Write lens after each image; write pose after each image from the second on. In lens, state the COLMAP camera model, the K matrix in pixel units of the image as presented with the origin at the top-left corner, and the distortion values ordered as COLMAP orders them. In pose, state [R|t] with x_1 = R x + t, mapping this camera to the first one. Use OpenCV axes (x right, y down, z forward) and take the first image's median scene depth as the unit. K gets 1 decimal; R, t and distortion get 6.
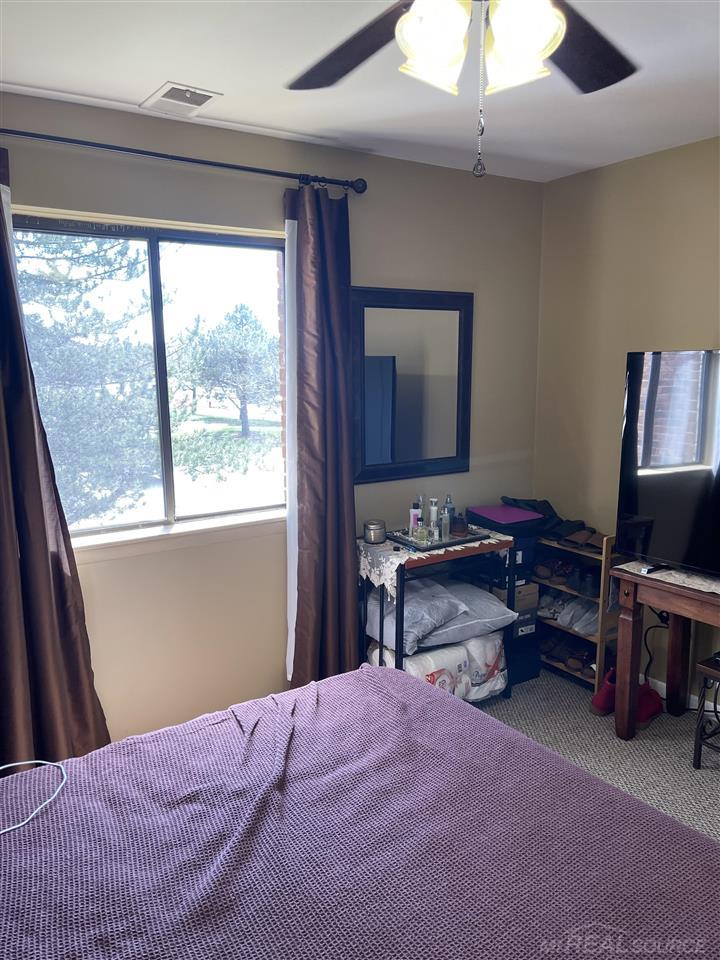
lens RADIAL K [[722.6, 0, 360.3], [0, 722.6, 480.1], [0, 0, 1]] dist [0.050481, -0.069406]
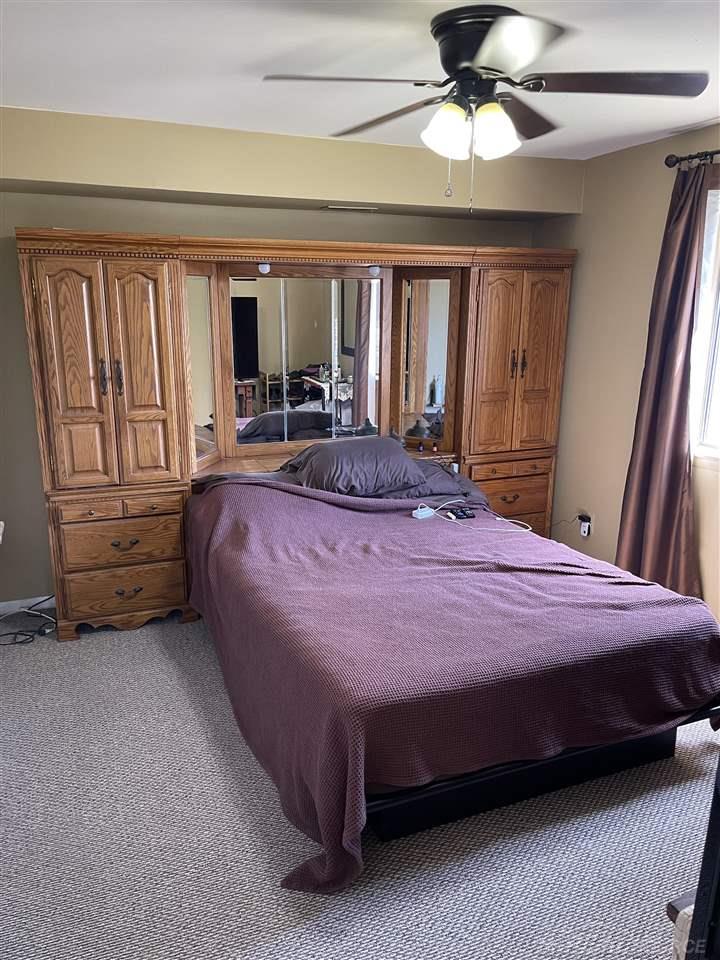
lens RADIAL K [[722.6, 0, 359.2], [0, 722.6, 482.1], [0, 0, 1]] dist [0.050481, -0.069406]
pose [[-0.163599, 0.254610, -0.953105, 1.458112], [-0.214860, 0.933734, 0.286316, -0.165725], [0.962845, 0.251625, -0.098052, 0.781120]]
